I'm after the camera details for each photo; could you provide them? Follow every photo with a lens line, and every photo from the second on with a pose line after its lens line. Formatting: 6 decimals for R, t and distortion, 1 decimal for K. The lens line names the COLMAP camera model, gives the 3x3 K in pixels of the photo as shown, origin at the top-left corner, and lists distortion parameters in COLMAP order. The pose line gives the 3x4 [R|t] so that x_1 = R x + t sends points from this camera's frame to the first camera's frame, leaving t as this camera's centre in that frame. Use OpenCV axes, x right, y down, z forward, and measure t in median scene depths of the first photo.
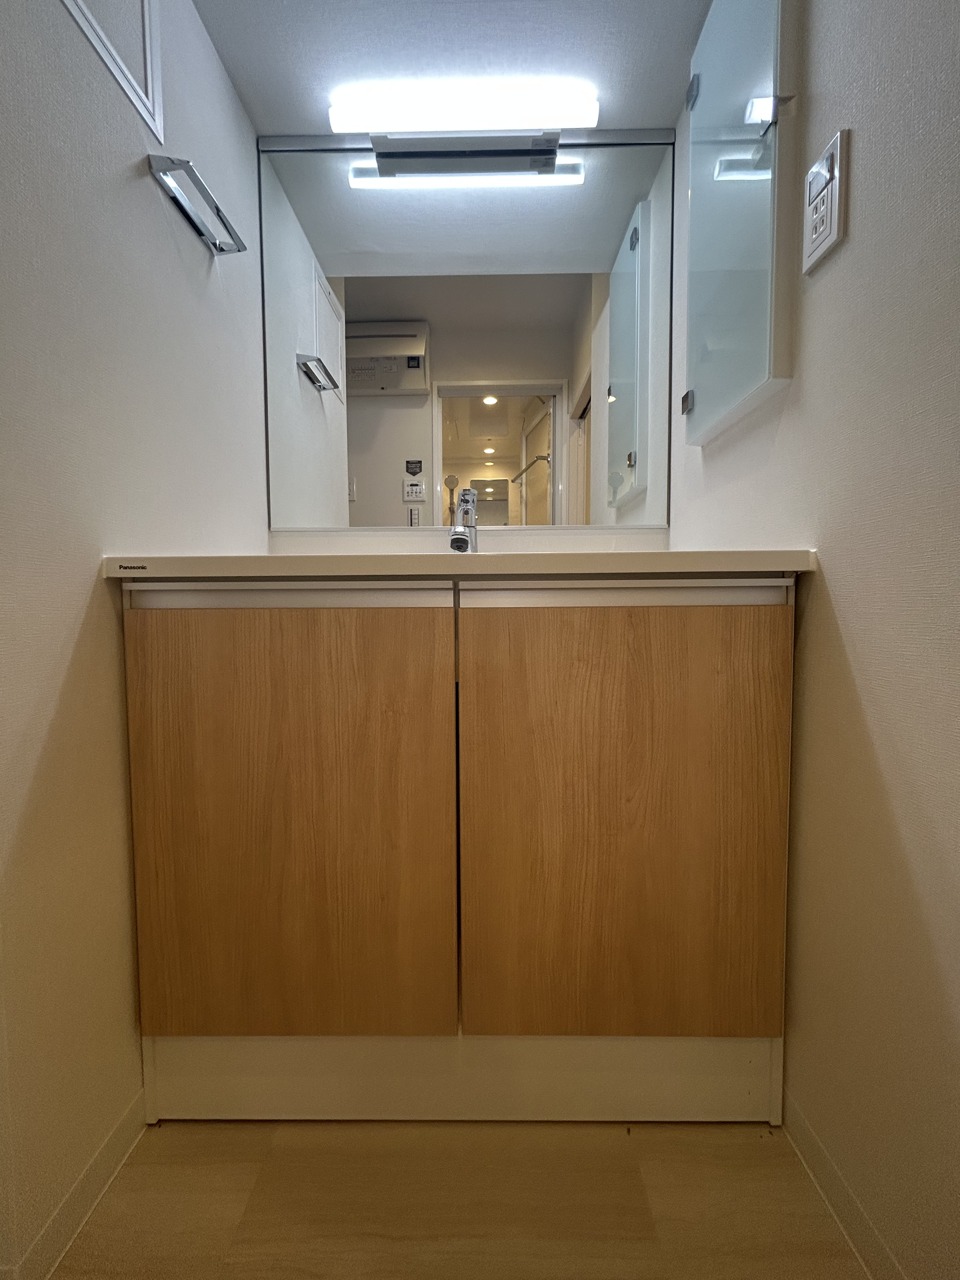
lens RADIAL K [[519.4, 0, 475.1], [0, 519.4, 637.0], [0, 0, 1]] dist [-0.001845, 0.001270]
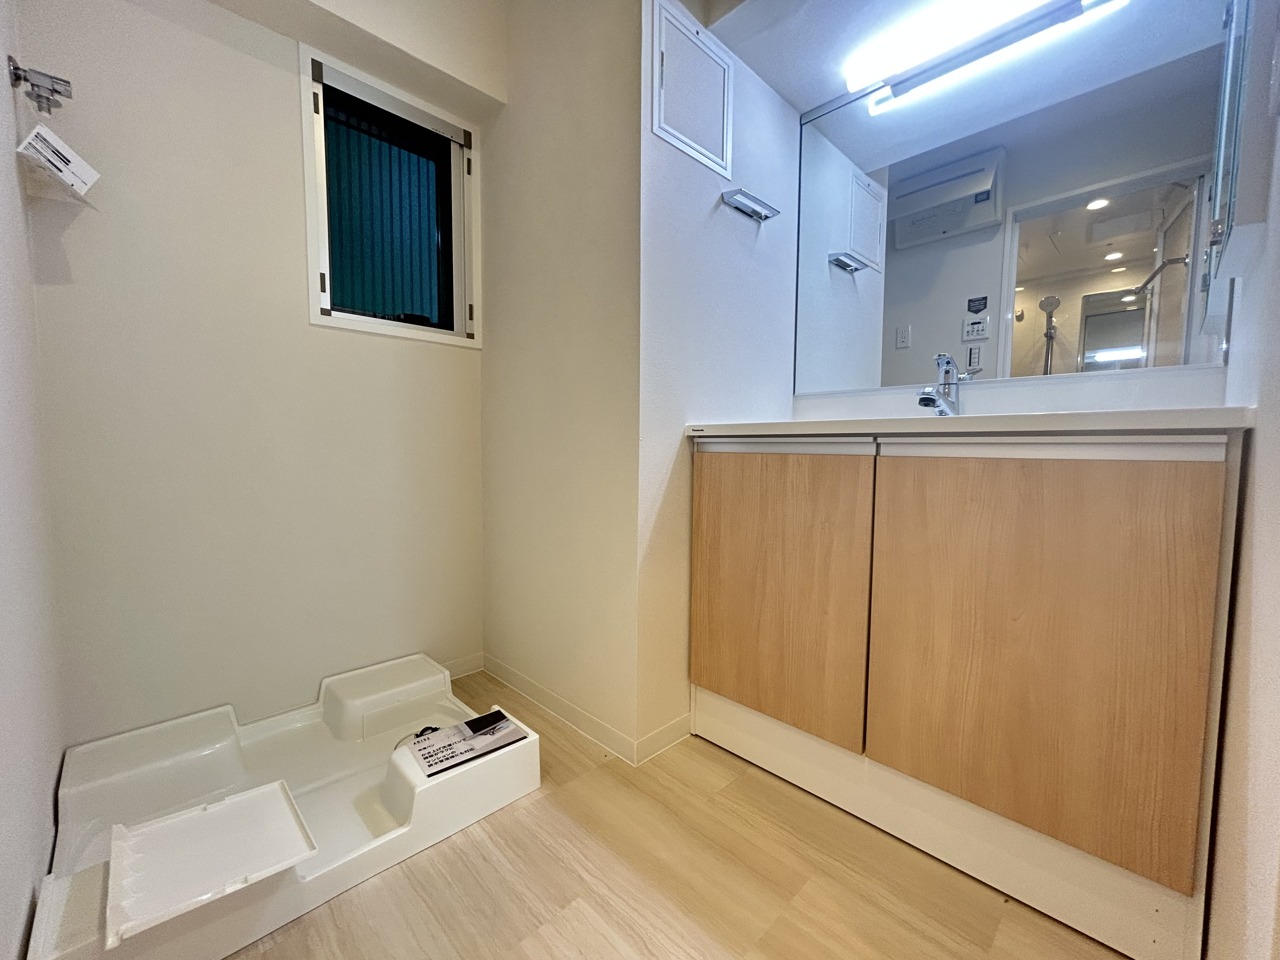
lens RADIAL K [[519.4, 0, 639.6], [0, 519.4, 481.8], [0, 0, 1]] dist [-0.001845, 0.001270]
pose [[0.710056, 0.062361, -0.701378, 0.351500], [-0.051567, 0.998001, 0.036530, -0.002934], [0.702255, 0.010230, 0.711852, -0.328967]]
